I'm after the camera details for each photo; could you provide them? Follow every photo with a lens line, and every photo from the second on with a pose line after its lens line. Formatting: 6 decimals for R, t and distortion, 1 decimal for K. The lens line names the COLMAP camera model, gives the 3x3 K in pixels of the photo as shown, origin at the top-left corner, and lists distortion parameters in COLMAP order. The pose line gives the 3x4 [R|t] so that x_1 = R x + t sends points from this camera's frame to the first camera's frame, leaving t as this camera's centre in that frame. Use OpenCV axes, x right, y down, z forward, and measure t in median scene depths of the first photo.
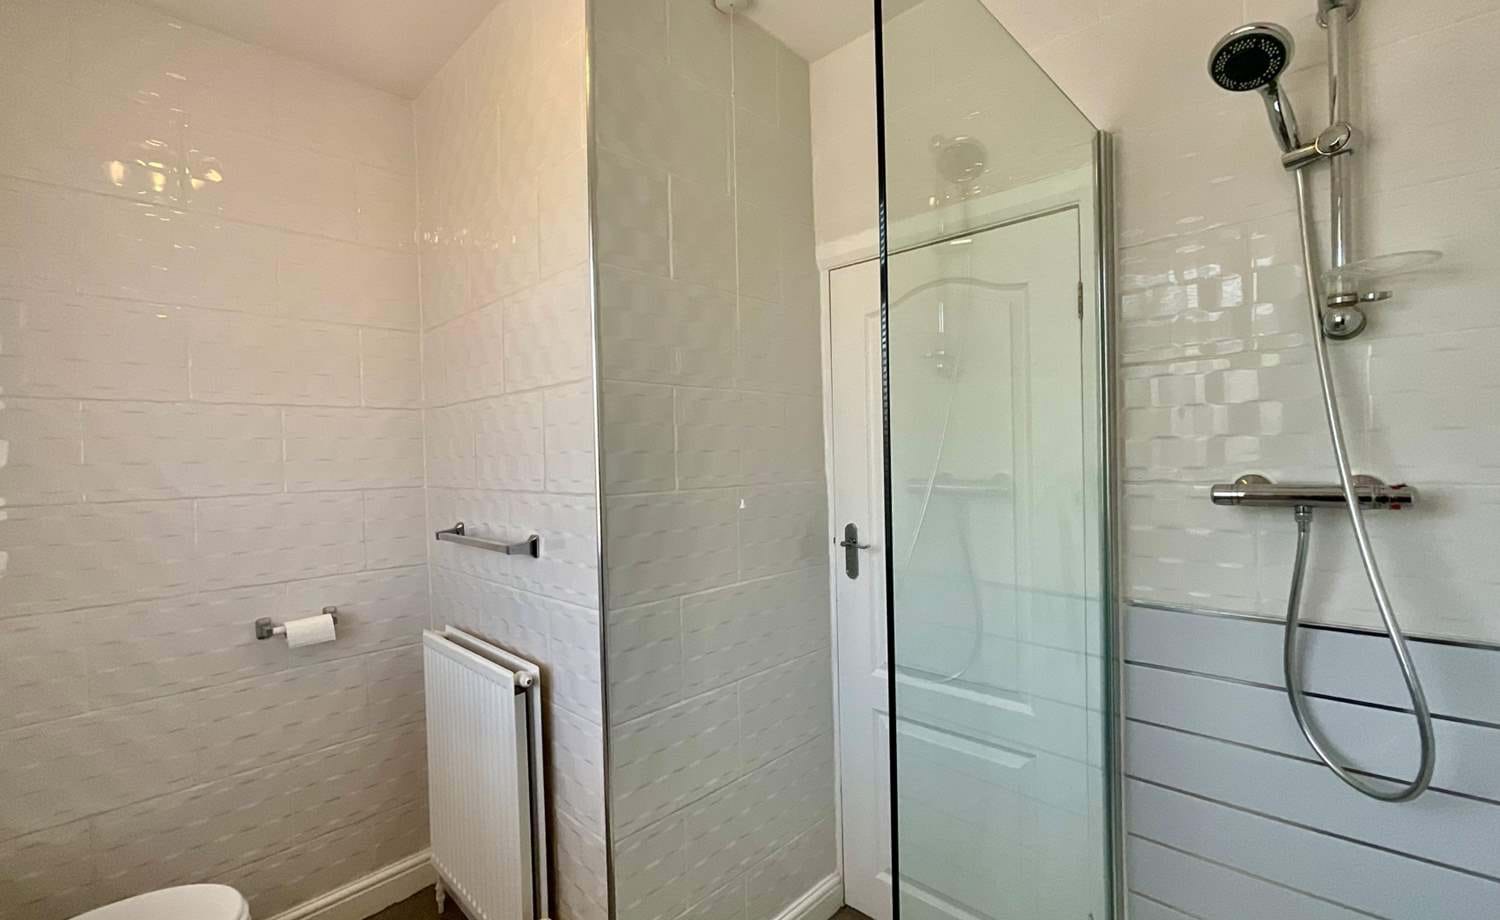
lens RADIAL K [[640.0, 0, 738.1], [0, 640.0, 462.8], [0, 0, 1]] dist [-0.014523, 0.015294]
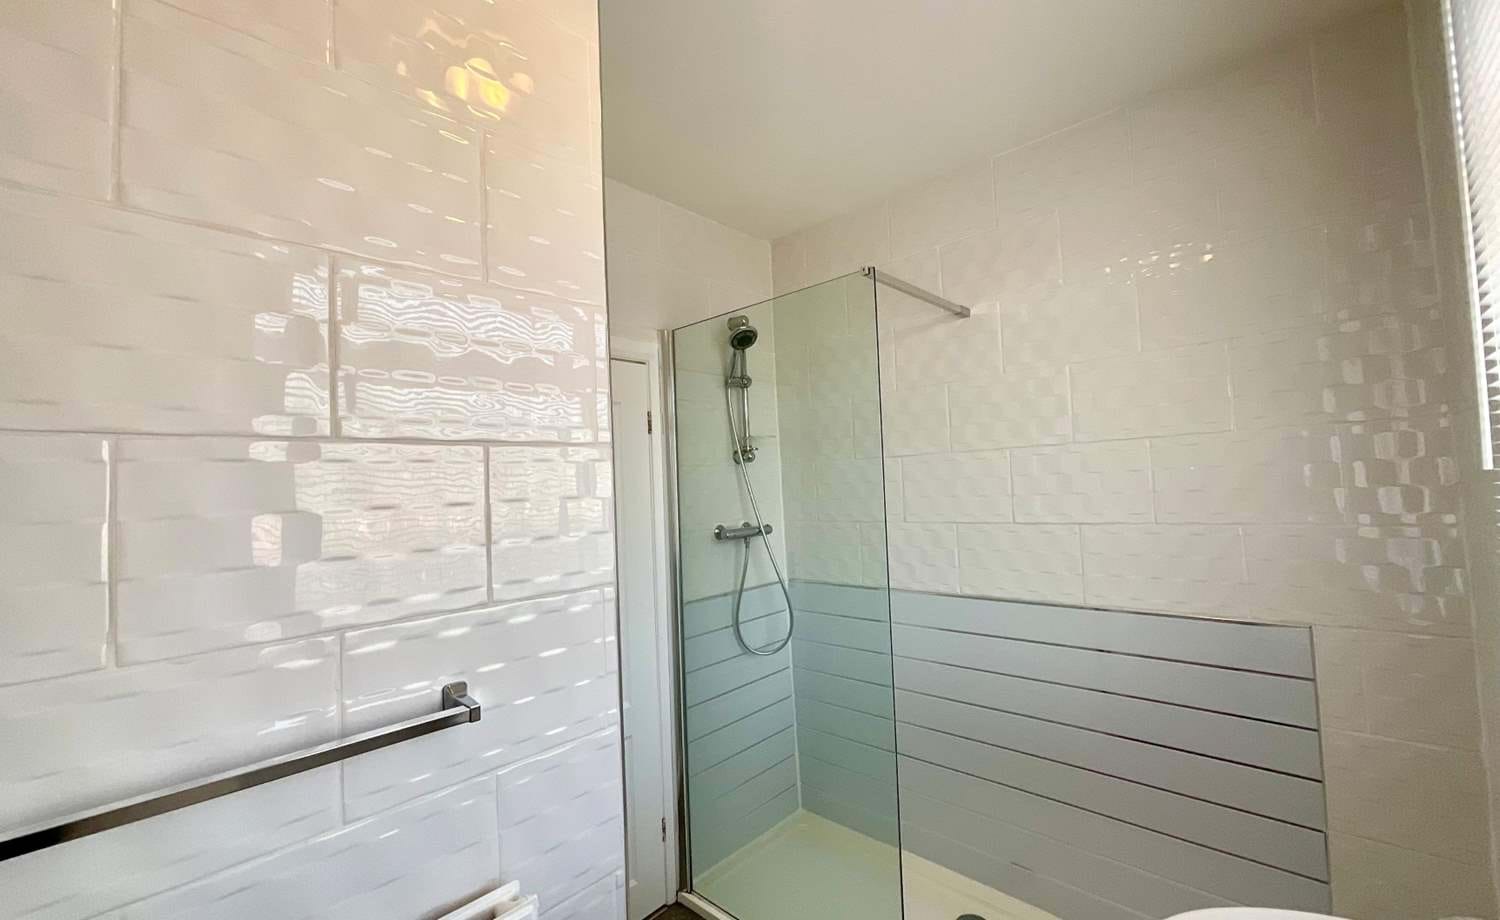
lens RADIAL K [[640.0, 0, 738.1], [0, 640.0, 462.8], [0, 0, 1]] dist [-0.014523, 0.015294]
pose [[-0.015754, 0.061097, 0.998007, -1.292630], [0.058242, 0.996493, -0.060085, -0.055169], [-0.998178, 0.057179, -0.019257, 0.994892]]
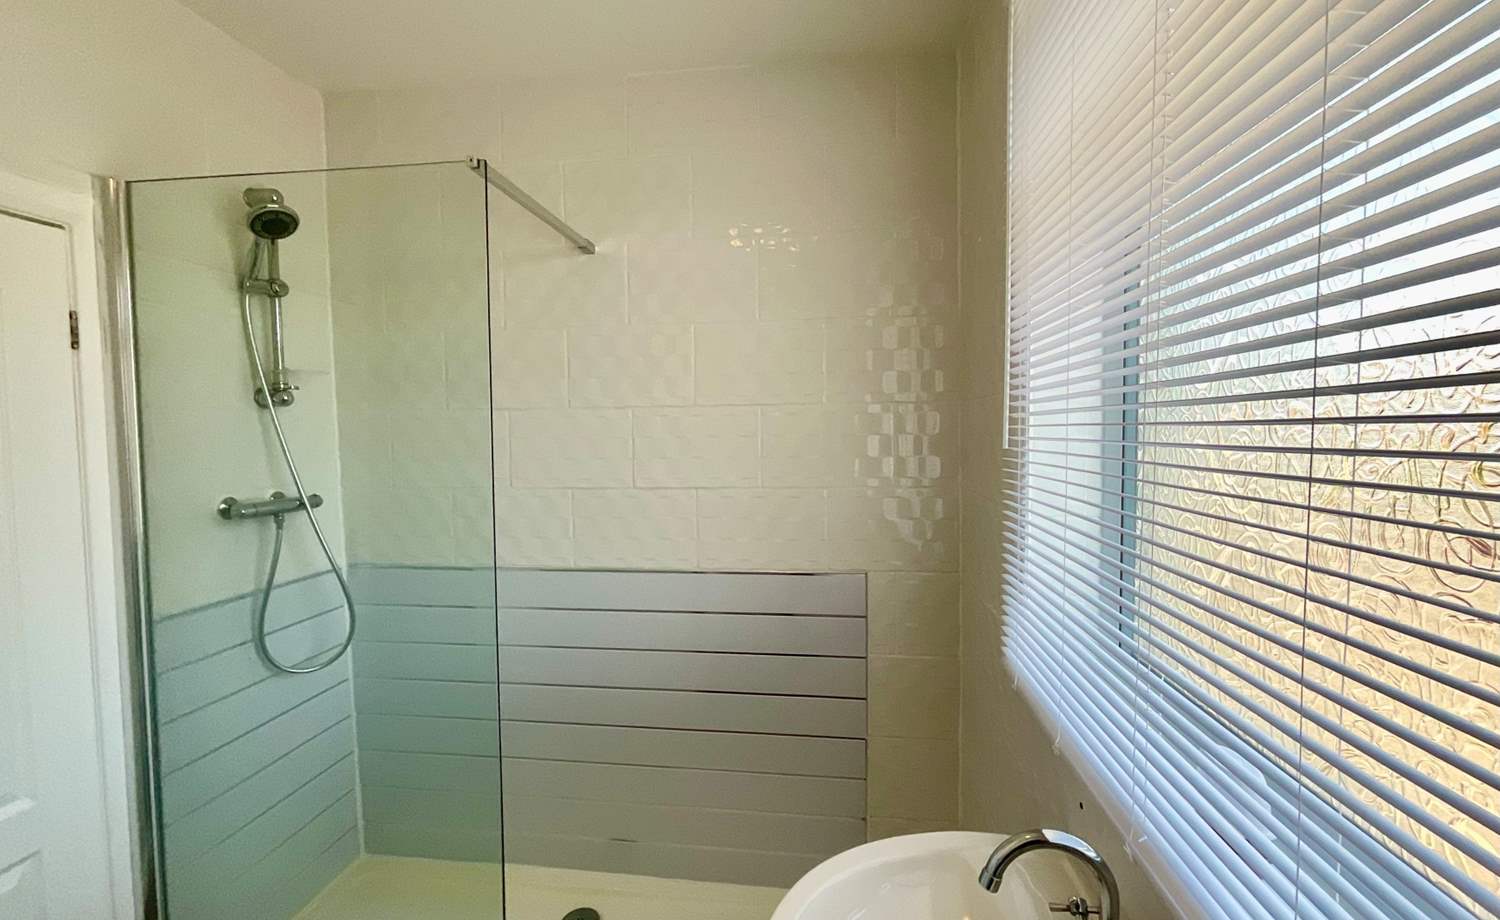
lens RADIAL K [[651.6, 0, 756.8], [0, 651.6, 463.5], [0, 0, 1]] dist [-0.017523, 0.016145]
pose [[-0.613102, -0.014544, 0.789870, -1.035259], [0.035177, 0.998336, 0.045687, -0.080544], [-0.789220, 0.055796, -0.611570, 0.977863]]
